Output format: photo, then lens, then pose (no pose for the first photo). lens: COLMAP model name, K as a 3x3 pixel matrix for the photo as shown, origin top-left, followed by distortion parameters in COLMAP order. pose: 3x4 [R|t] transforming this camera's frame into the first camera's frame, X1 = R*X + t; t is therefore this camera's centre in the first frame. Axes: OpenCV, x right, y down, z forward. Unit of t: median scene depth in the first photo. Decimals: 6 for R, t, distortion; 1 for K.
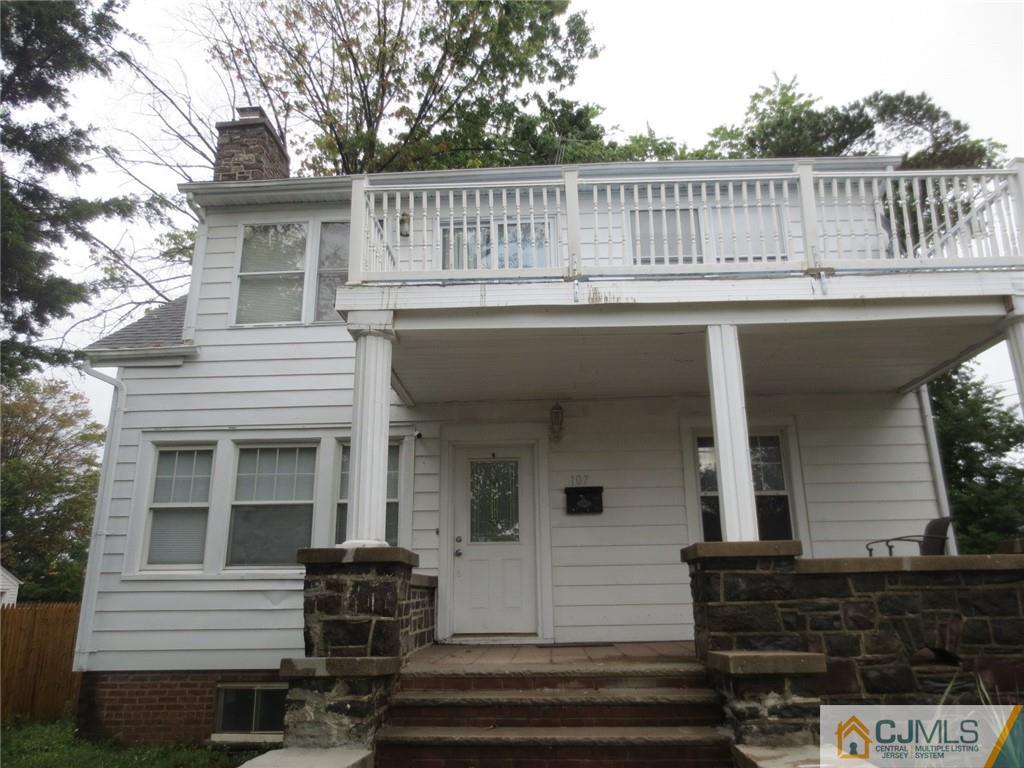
lens RADIAL K [[724.7, 0, 513.4], [0, 724.7, 383.5], [0, 0, 1]] dist [-0.020859, 0.003260]
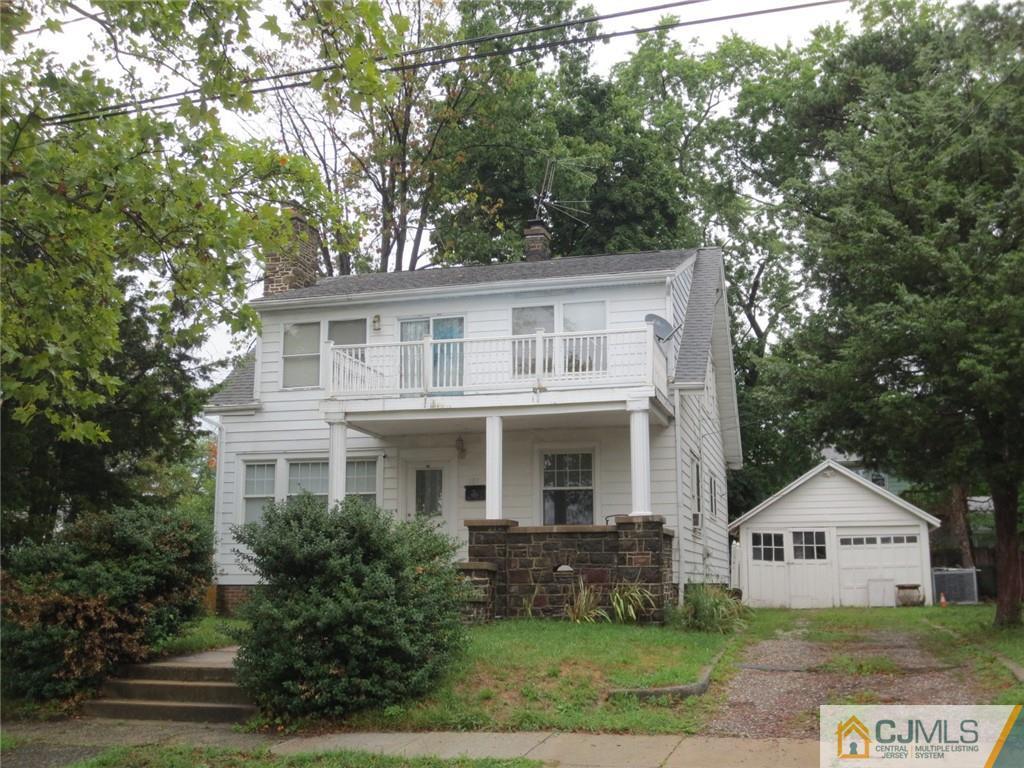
lens RADIAL K [[1170.7, 0, 511.4], [0, 1170.7, 383.9], [0, 0, 1]] dist [-0.001872, 0.000000]
pose [[0.974892, -0.025514, -0.221210, 0.765107], [0.052178, 0.991931, 0.115543, -0.394915], [0.216477, -0.124184, 0.968357, -1.578236]]
